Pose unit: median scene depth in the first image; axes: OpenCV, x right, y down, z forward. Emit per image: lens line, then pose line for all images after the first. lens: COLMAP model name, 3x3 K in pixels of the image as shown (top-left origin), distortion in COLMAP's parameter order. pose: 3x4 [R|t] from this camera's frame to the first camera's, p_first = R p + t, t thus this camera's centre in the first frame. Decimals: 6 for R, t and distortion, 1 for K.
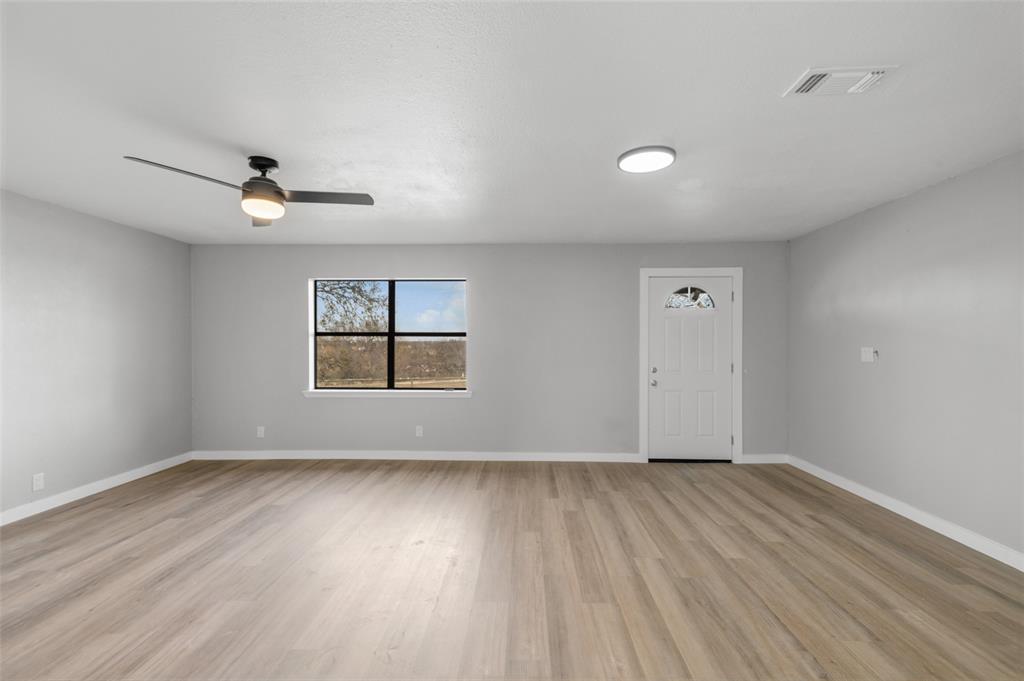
lens RADIAL K [[443.1, 0, 516.2], [0, 443.1, 340.6], [0, 0, 1]] dist [0.020045, -0.001071]
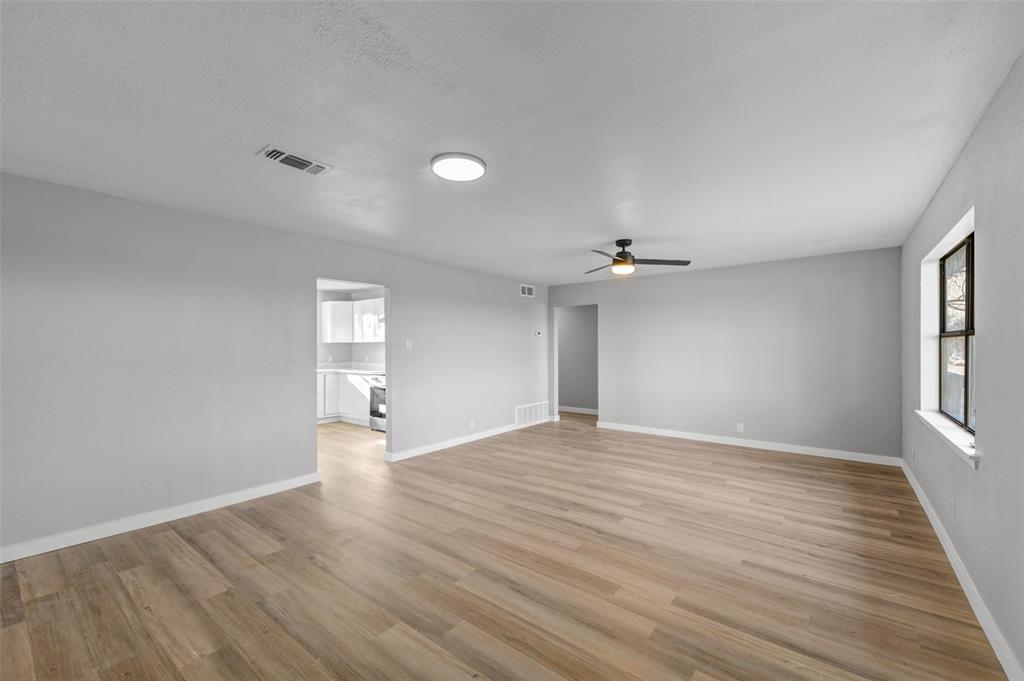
lens RADIAL K [[408.6, 0, 516.3], [0, 408.6, 349.4], [0, 0, 1]] dist [0.015644, -0.000314]
pose [[-0.592299, 0.004144, -0.805708, 0.634871], [0.006840, 0.999977, 0.000116, 0.003863], [0.805690, -0.005442, -0.592313, 1.091733]]
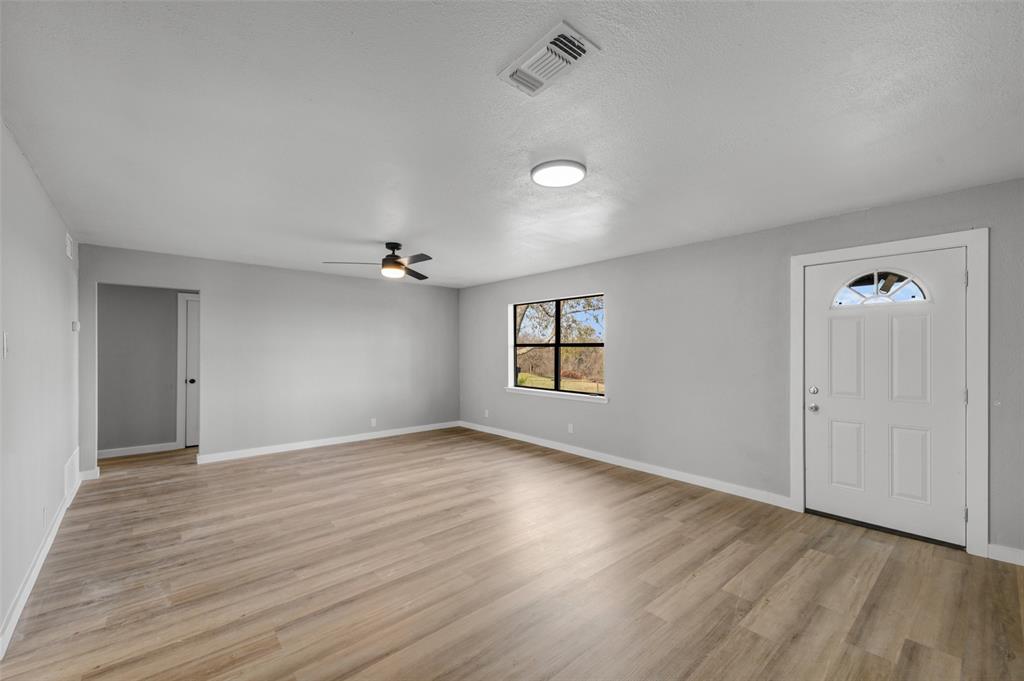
lens RADIAL K [[418.3, 0, 513.3], [0, 418.3, 342.8], [0, 0, 1]] dist [0.015284, -0.001509]
pose [[0.679766, -0.011651, -0.733336, 0.608777], [0.002890, 0.999909, -0.013207, -0.007519], [0.733423, 0.006858, 0.679738, 0.182963]]
